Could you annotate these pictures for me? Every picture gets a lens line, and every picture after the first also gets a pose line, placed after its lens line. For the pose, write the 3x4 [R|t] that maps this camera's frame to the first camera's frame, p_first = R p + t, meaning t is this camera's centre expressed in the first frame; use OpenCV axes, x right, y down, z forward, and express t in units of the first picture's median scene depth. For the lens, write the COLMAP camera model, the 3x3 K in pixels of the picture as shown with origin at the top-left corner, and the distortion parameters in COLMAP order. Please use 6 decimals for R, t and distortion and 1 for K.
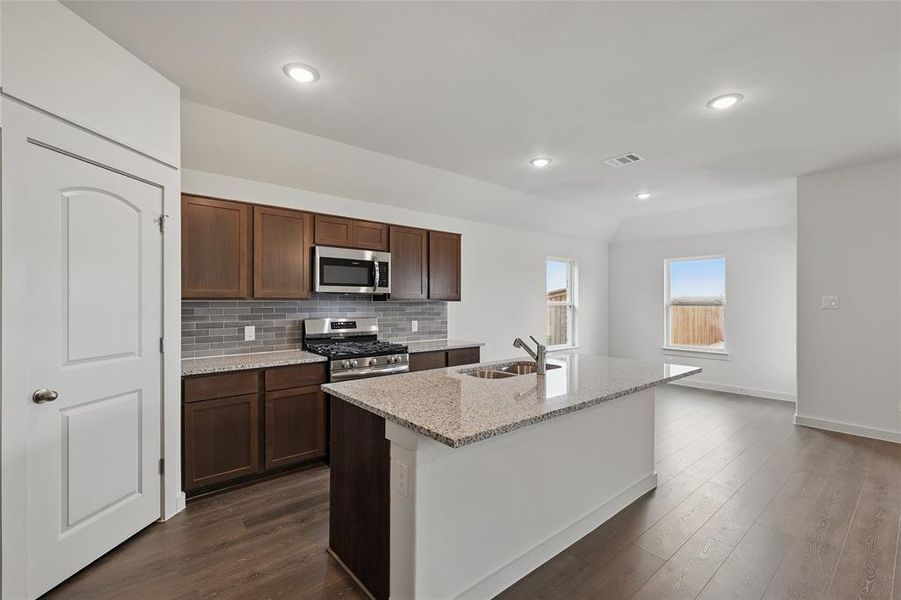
lens RADIAL K [[394.7, 0, 451.7], [0, 394.7, 298.5], [0, 0, 1]] dist [0.003100, -0.000119]
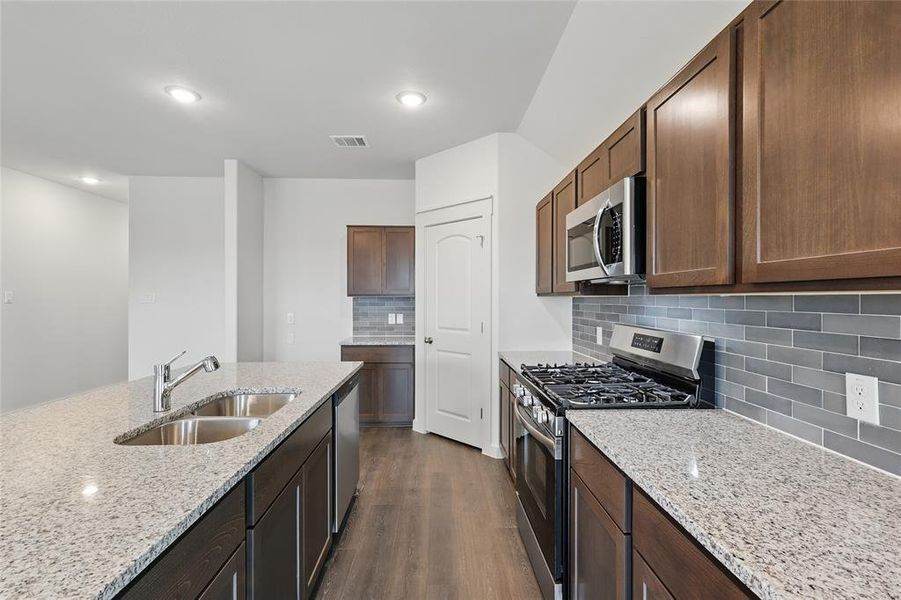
lens RADIAL K [[394.7, 0, 451.7], [0, 394.7, 298.5], [0, 0, 1]] dist [0.003100, -0.000119]
pose [[-0.610806, 0.001454, -0.791779, 0.290395], [0.008718, 0.999950, -0.004889, 0.011602], [0.791732, -0.009888, -0.610788, 1.143313]]
